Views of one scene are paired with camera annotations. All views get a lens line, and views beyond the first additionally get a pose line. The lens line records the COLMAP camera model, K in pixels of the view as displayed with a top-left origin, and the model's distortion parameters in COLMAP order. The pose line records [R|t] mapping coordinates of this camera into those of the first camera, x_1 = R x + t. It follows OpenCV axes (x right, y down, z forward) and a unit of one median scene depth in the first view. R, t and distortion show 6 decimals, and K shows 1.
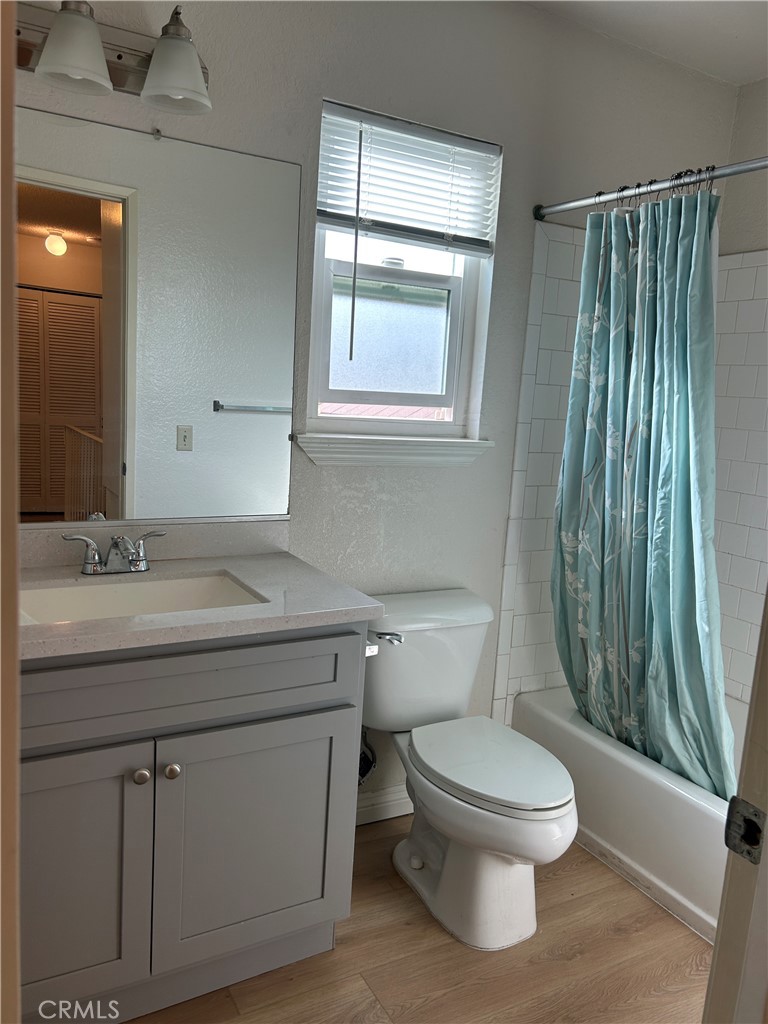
lens RADIAL K [[770.3, 0, 384.0], [0, 770.3, 512.0], [0, 0, 1]] dist [0.039481, -0.048170]
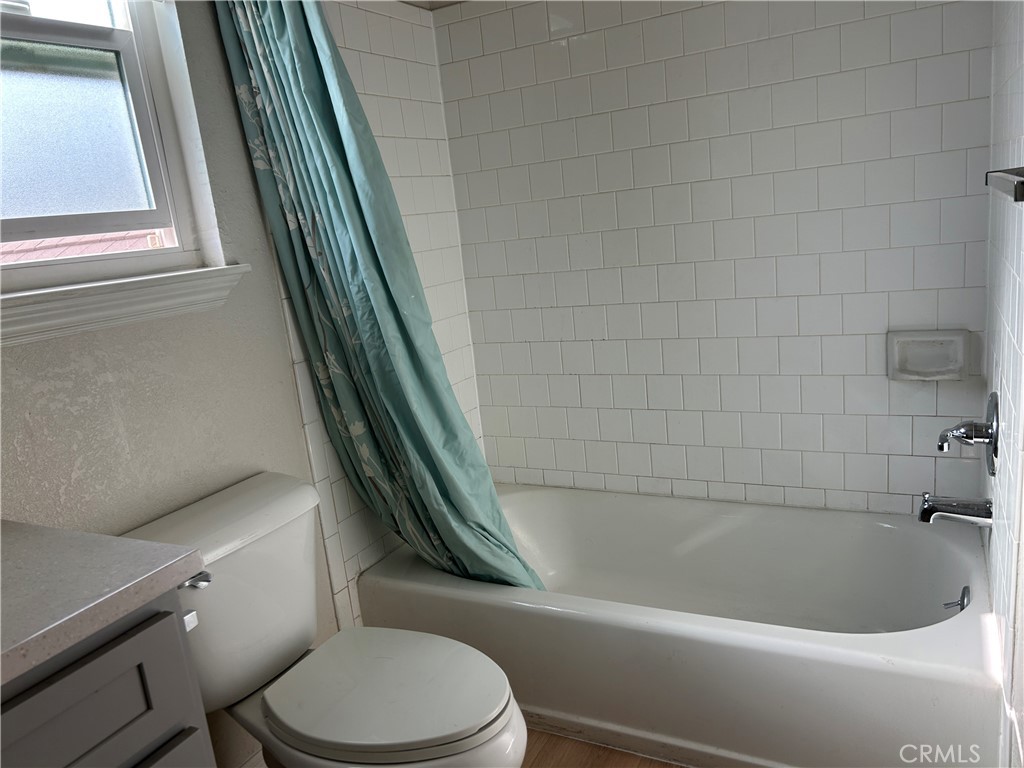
lens RADIAL K [[770.3, 0, 512.0], [0, 770.3, 384.0], [0, 0, 1]] dist [0.039481, -0.048170]
pose [[0.822211, -0.266829, 0.502764, -0.047872], [0.239933, 0.963474, 0.118957, -0.010265], [-0.516141, 0.022822, 0.856200, 0.261541]]
